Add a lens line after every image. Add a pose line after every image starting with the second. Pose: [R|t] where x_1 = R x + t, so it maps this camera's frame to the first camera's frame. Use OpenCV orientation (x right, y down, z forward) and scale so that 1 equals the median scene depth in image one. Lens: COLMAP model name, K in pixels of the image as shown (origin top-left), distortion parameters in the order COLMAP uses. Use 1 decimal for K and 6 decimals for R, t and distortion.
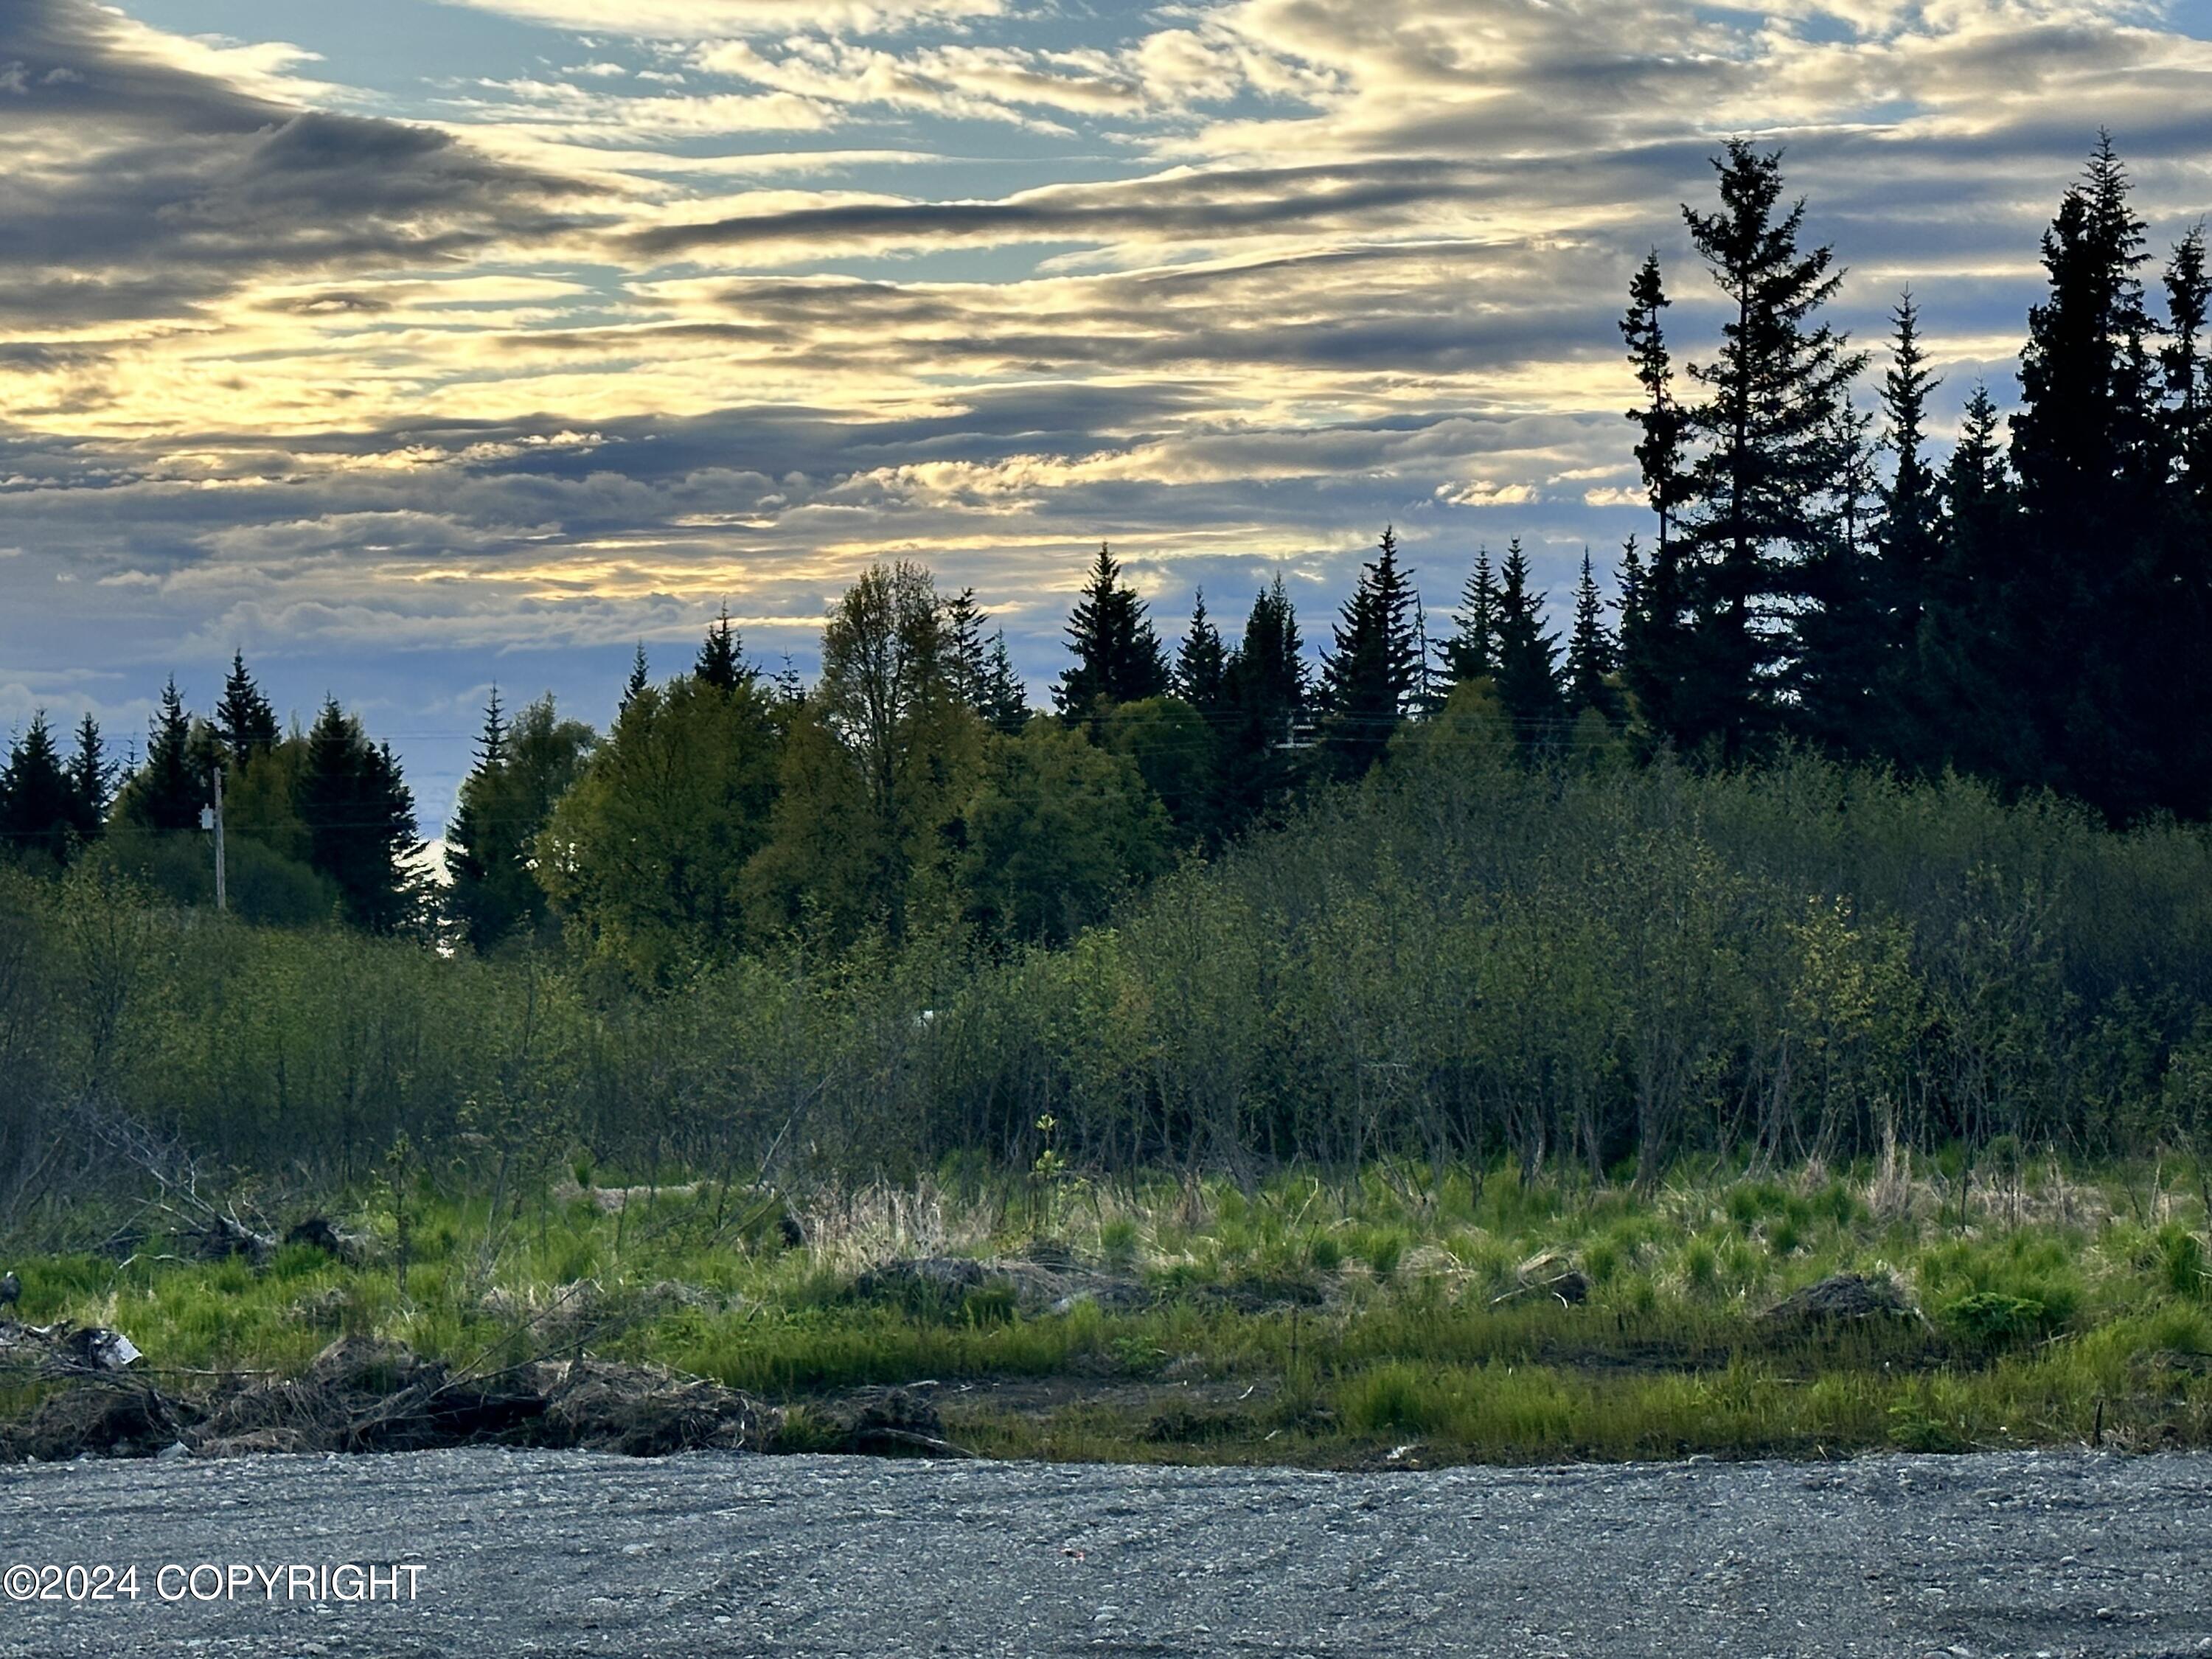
lens RADIAL K [[4682.0, 0, 1151.0], [0, 4682.0, 759.2], [0, 0, 1]] dist [0.181066, 0.000000]
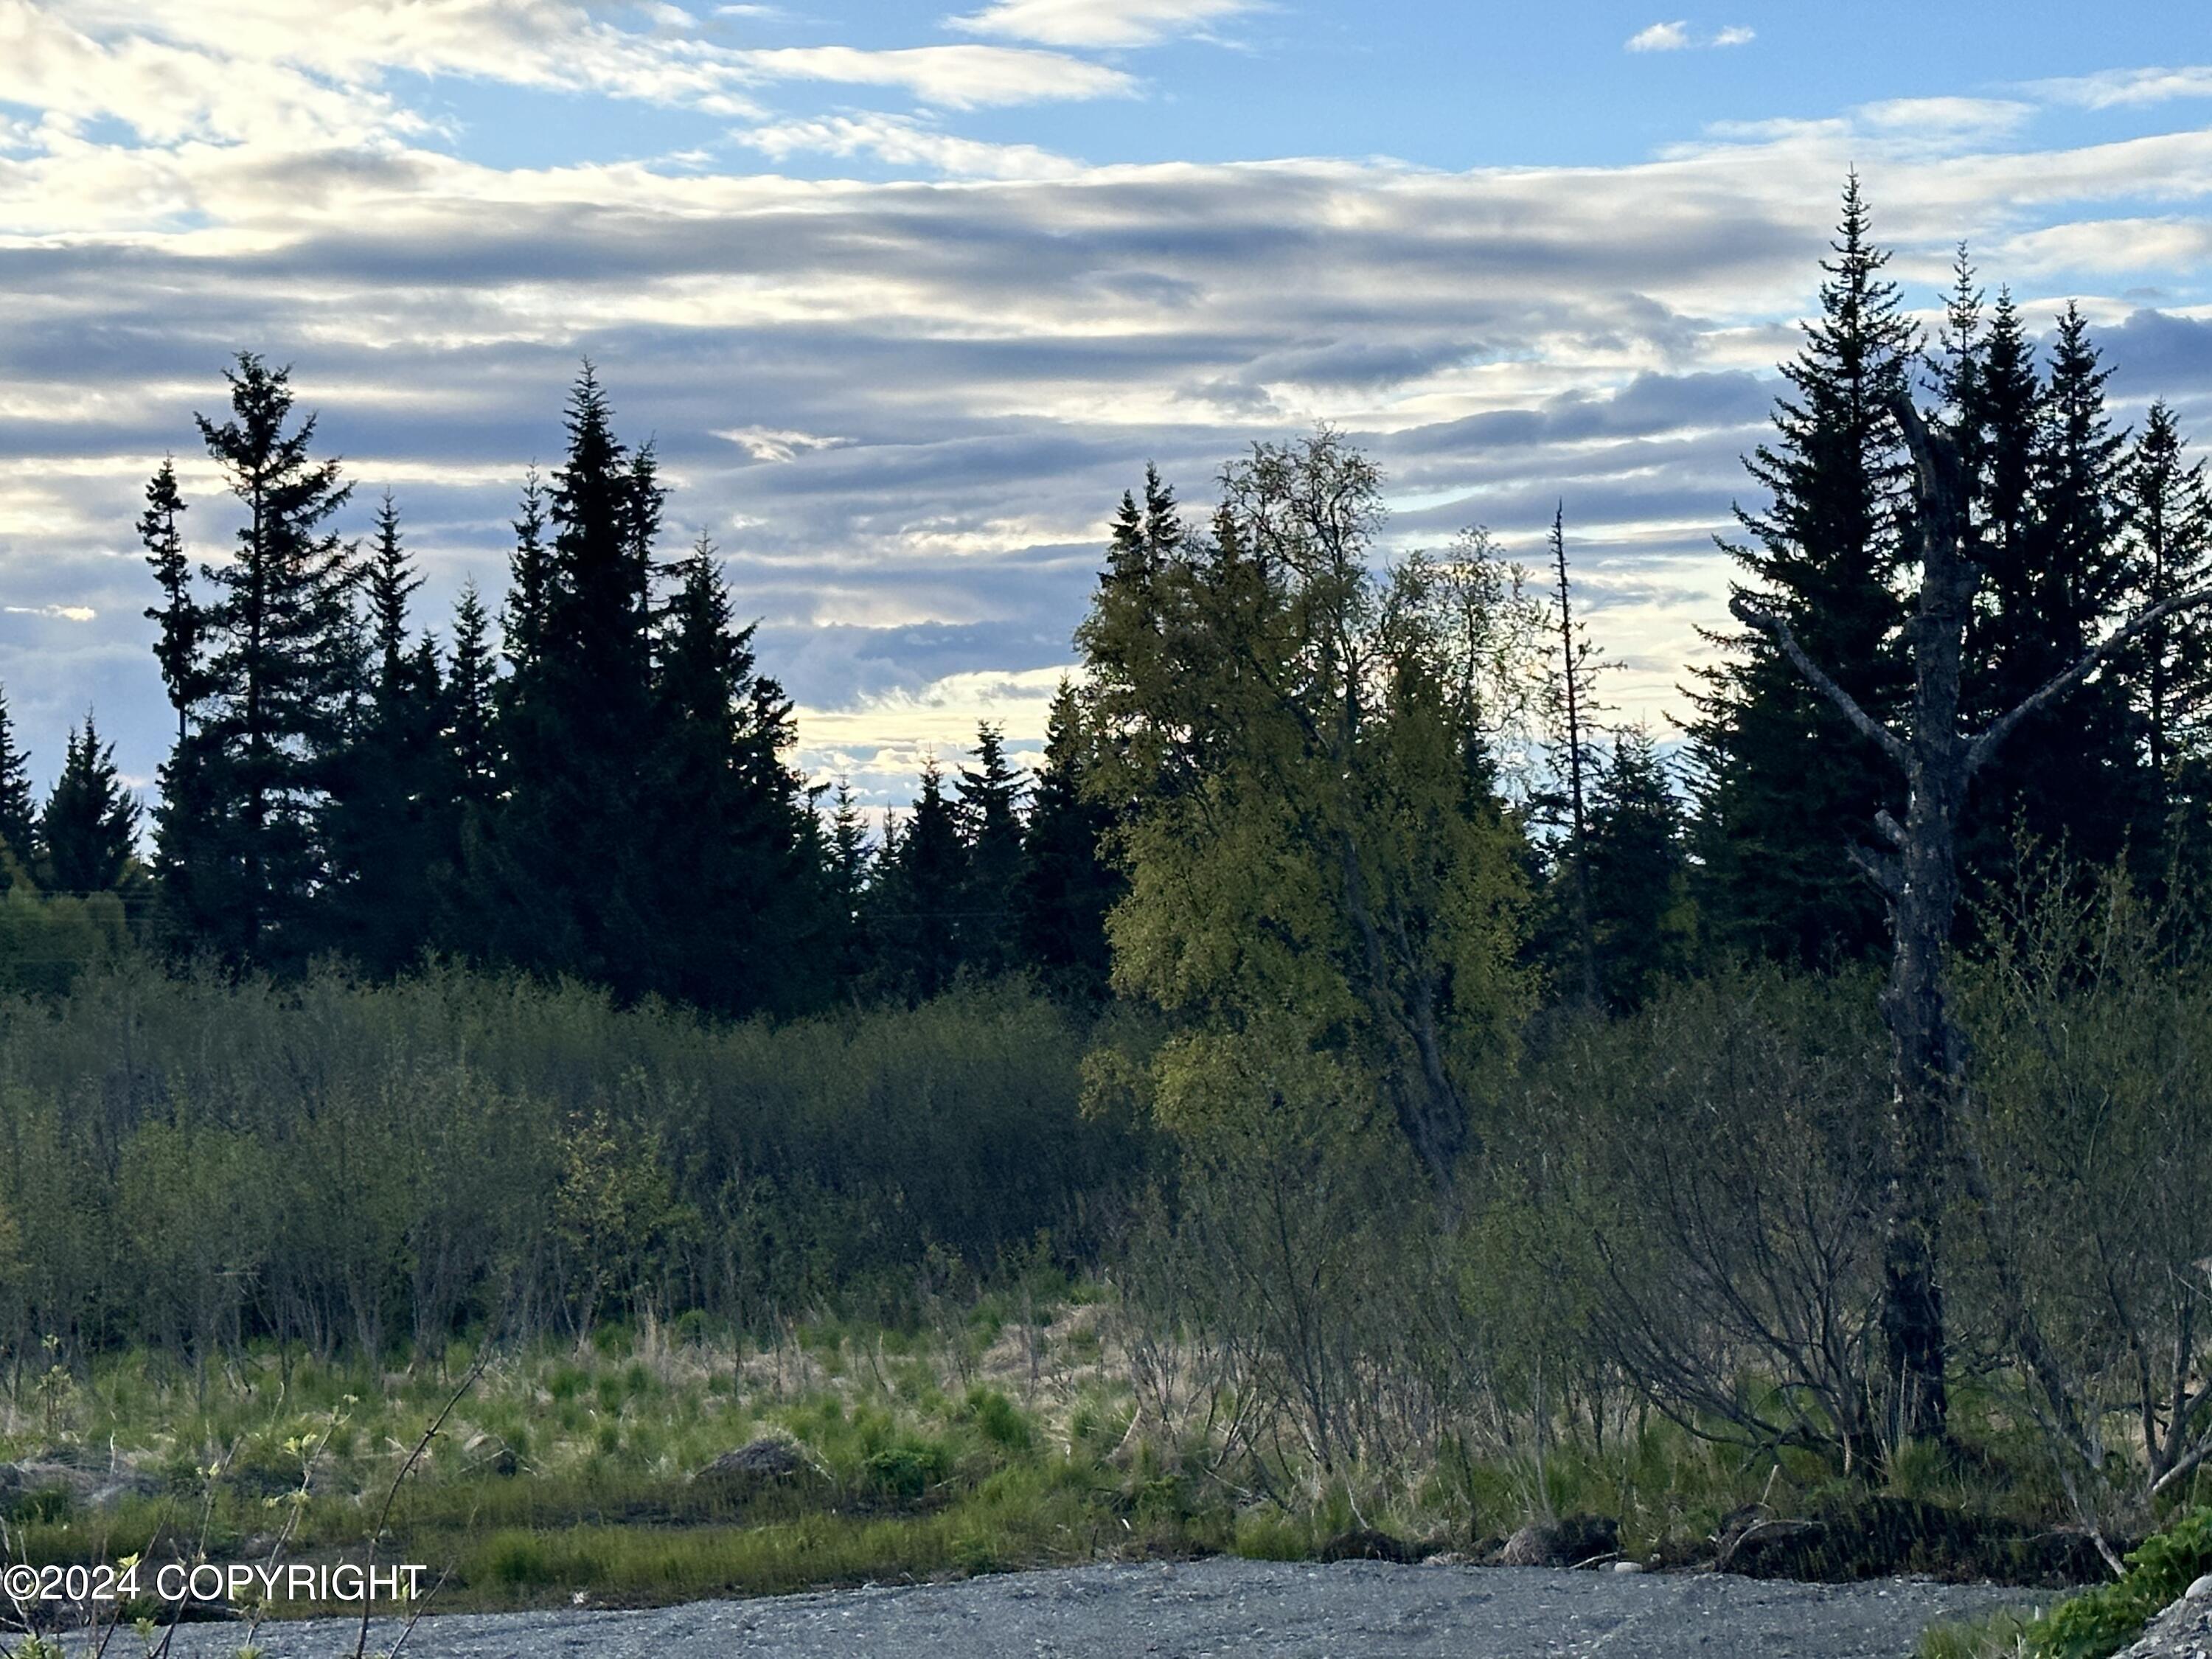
lens RADIAL K [[4864.0, 0, 1011.1], [0, 4864.0, 766.7], [0, 0, 1]] dist [0.227475, 0.000000]
pose [[0.947838, 0.009230, 0.318620, -0.061136], [-0.000925, 0.999656, -0.026206, -0.011504], [-0.318752, 0.024544, 0.947520, -0.081984]]
